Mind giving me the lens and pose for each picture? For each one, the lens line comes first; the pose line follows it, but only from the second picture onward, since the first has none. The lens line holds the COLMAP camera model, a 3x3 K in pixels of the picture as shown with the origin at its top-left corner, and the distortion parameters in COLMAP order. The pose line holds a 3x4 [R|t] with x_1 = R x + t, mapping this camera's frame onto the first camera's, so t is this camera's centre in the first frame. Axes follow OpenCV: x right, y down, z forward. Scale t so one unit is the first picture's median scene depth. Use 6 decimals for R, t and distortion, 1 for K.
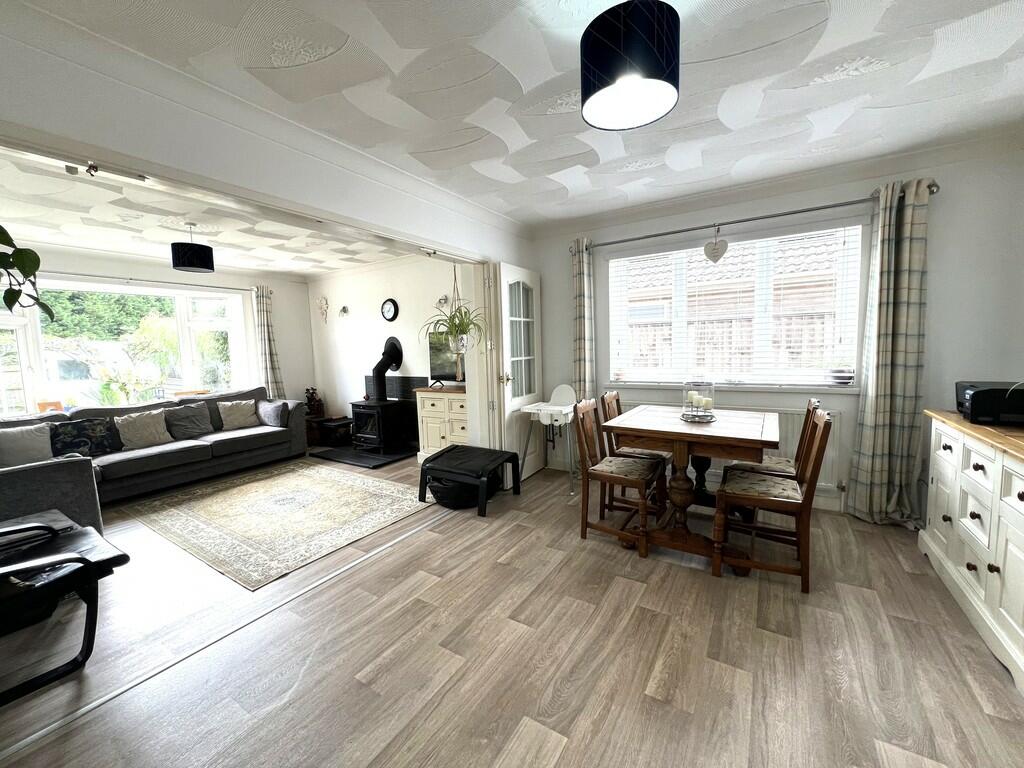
lens RADIAL K [[420.5, 0, 512.0], [0, 420.5, 384.0], [0, 0, 1]] dist [0.001007, 0.000237]
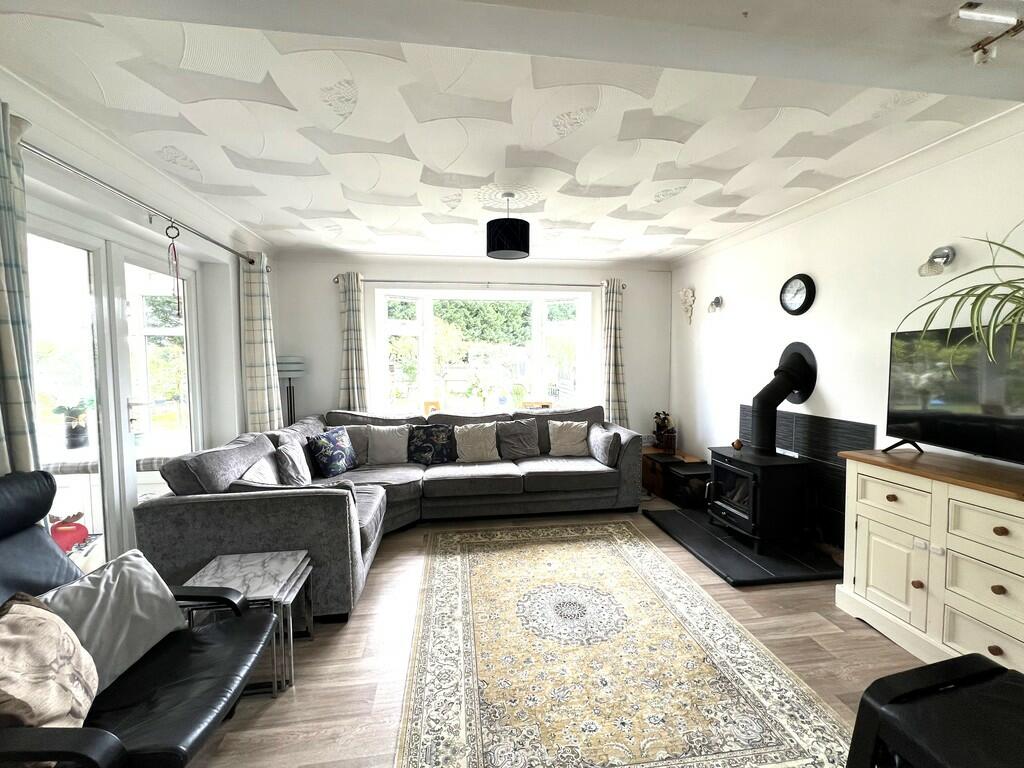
lens RADIAL K [[420.5, 0, 512.0], [0, 420.5, 384.0], [0, 0, 1]] dist [0.001007, 0.000237]
pose [[0.648748, 0.072523, -0.757540, -0.114338], [-0.084989, 0.996126, 0.022580, -0.041217], [0.756243, 0.049734, 0.652398, 0.387190]]
